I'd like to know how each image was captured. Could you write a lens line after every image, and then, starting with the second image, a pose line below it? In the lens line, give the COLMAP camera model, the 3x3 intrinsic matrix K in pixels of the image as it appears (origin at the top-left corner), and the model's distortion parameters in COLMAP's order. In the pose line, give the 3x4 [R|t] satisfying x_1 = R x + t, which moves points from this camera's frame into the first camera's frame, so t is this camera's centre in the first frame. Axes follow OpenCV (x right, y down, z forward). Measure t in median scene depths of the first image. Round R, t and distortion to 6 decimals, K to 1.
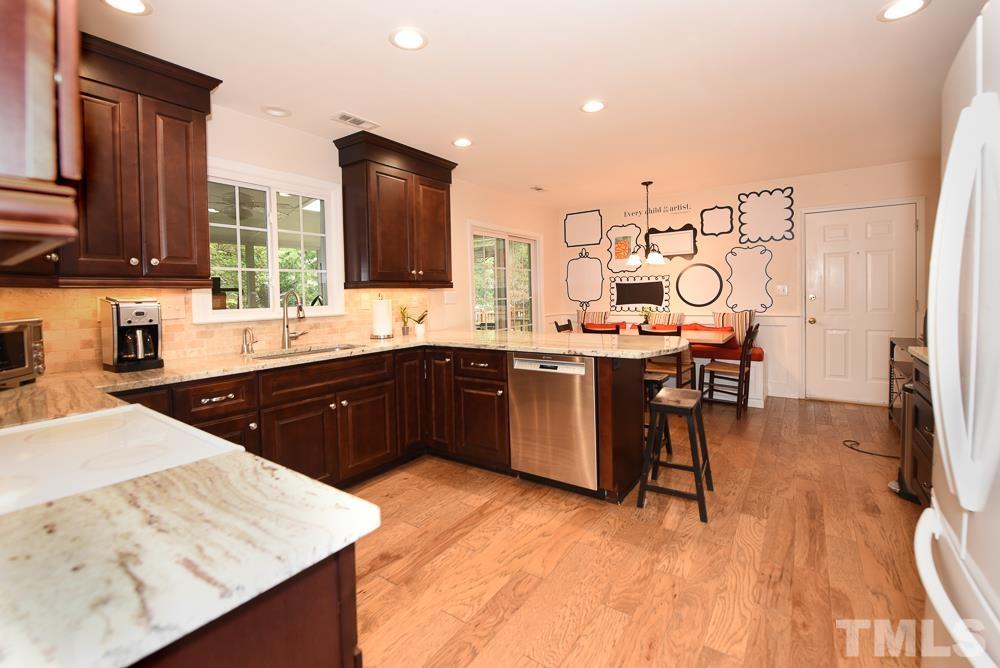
lens RADIAL K [[417.9, 0, 483.3], [0, 417.9, 309.1], [0, 0, 1]] dist [-0.023553, 0.000419]
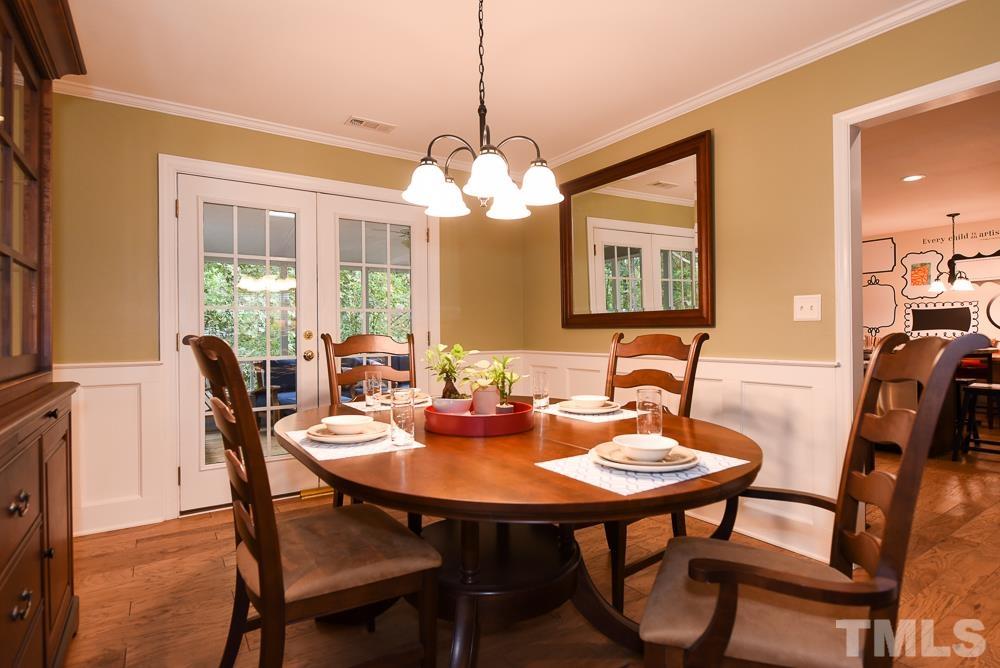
lens RADIAL K [[511.8, 0, 508.7], [0, 511.8, 336.6], [0, 0, 1]] dist [-0.002844, 0.000972]
pose [[0.950652, 0.014177, -0.309934, -0.261727], [-0.020917, 0.999611, -0.018435, 0.054557], [0.309552, 0.024009, 0.950579, -0.553391]]
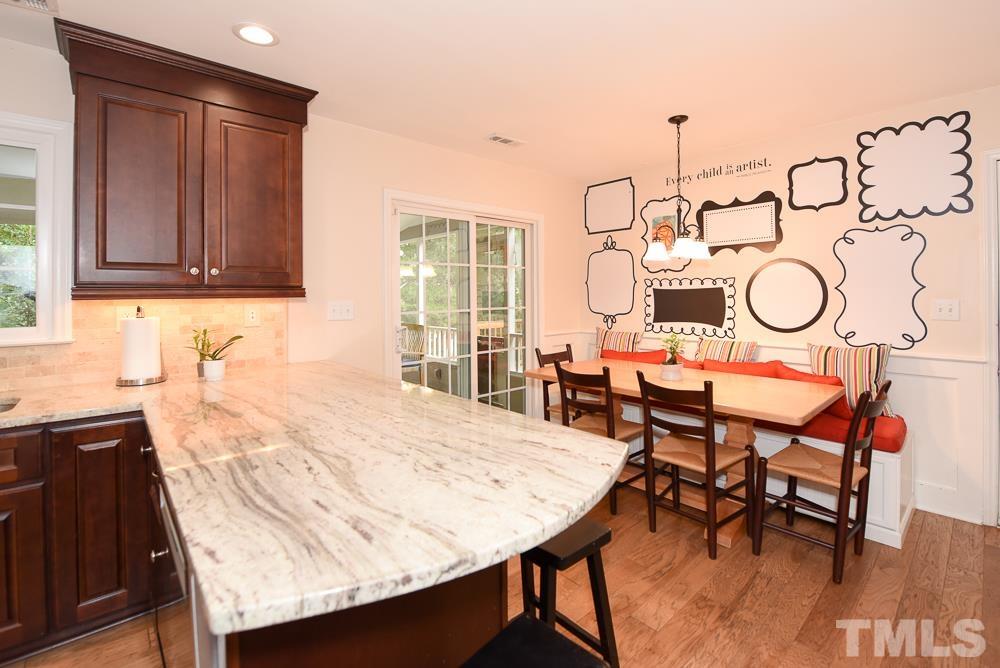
lens RADIAL K [[446.3, 0, 505.0], [0, 446.3, 295.7], [0, 0, 1]] dist [-0.016472, -0.002072]
pose [[0.984248, 0.017938, -0.175881, 0.246534], [-0.022724, 0.999423, -0.025232, -0.033050], [0.175326, 0.028831, 0.984088, 0.325065]]
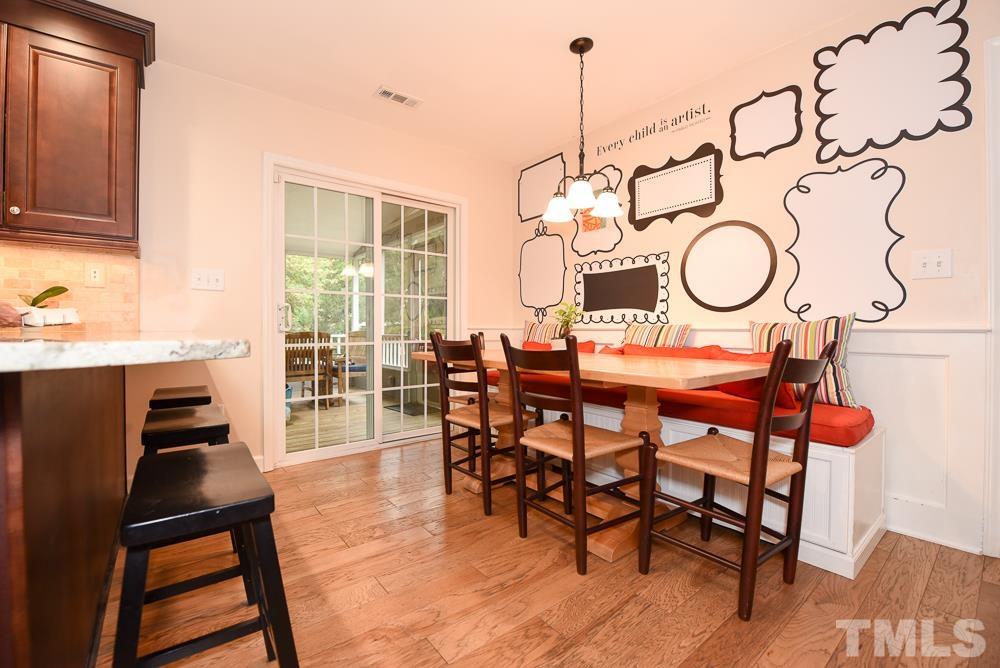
lens RADIAL K [[417.9, 0, 461.9], [0, 417.9, 330.6], [0, 0, 1]] dist [-0.023553, 0.000419]
pose [[0.959992, 0.029803, -0.278438, 0.369065], [-0.035723, 0.999230, -0.016209, 0.035470], [0.277741, 0.025508, 0.960317, 0.467512]]
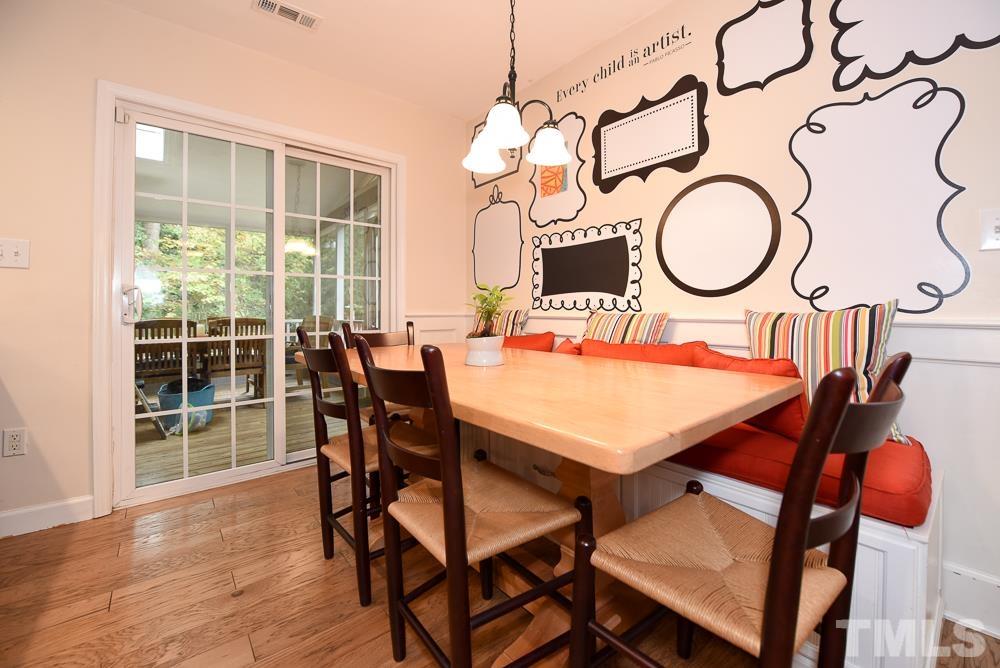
lens RADIAL K [[417.9, 0, 481.7], [0, 417.9, 306.2], [0, 0, 1]] dist [-0.023553, 0.000419]
pose [[0.974194, 0.024744, -0.224352, 0.413935], [-0.032643, 0.998968, -0.031567, 0.020959], [0.223339, 0.038076, 0.973997, 0.618804]]
